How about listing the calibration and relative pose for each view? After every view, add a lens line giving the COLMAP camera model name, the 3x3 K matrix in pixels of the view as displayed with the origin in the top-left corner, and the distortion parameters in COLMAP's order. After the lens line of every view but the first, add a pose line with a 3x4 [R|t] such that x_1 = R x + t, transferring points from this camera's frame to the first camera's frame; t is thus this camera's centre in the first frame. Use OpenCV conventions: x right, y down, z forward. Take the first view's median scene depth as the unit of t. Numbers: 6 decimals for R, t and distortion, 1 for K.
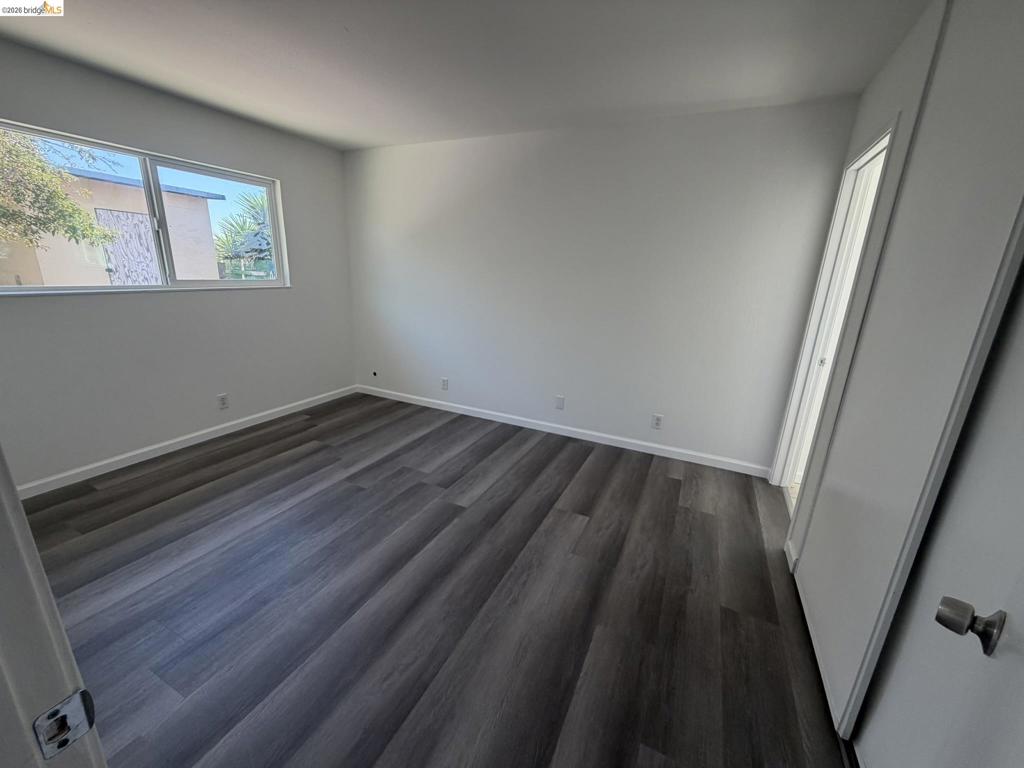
lens RADIAL K [[409.8, 0, 508.9], [0, 409.8, 385.9], [0, 0, 1]] dist [0.001093, 0.000142]
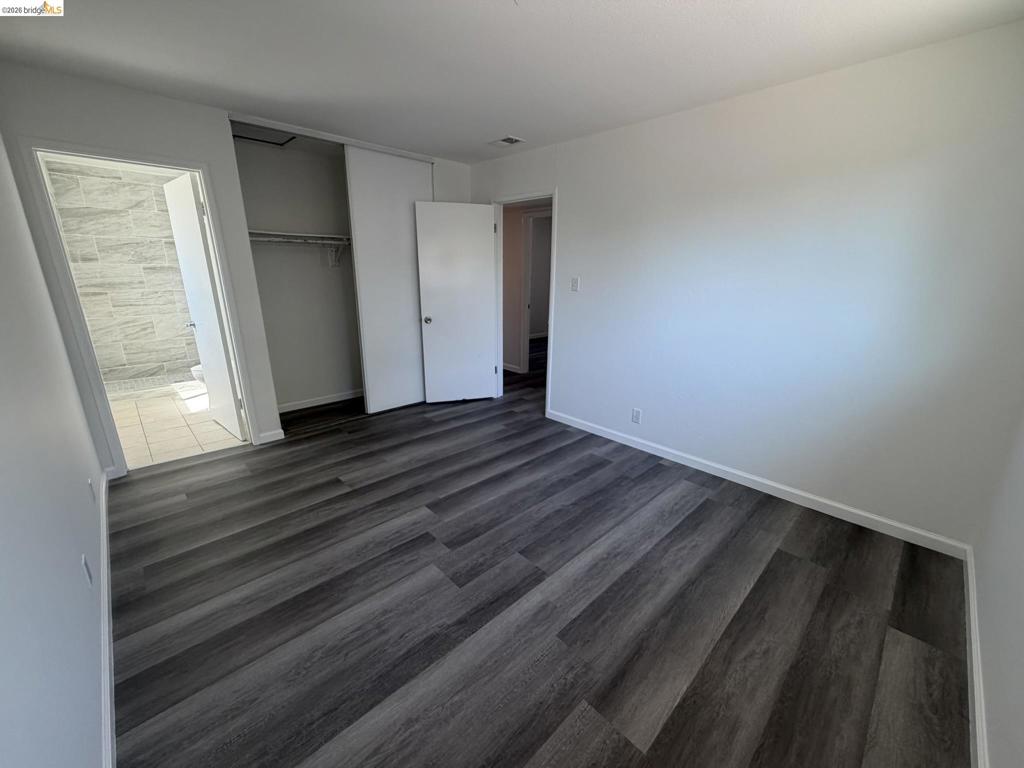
lens RADIAL K [[409.8, 0, 511.6], [0, 409.8, 385.8], [0, 0, 1]] dist [0.001093, 0.000142]
pose [[-0.937821, -0.141610, 0.316920, -0.535694], [0.050361, 0.847833, 0.527866, -0.439553], [-0.343447, 0.511005, -0.787984, 1.443828]]
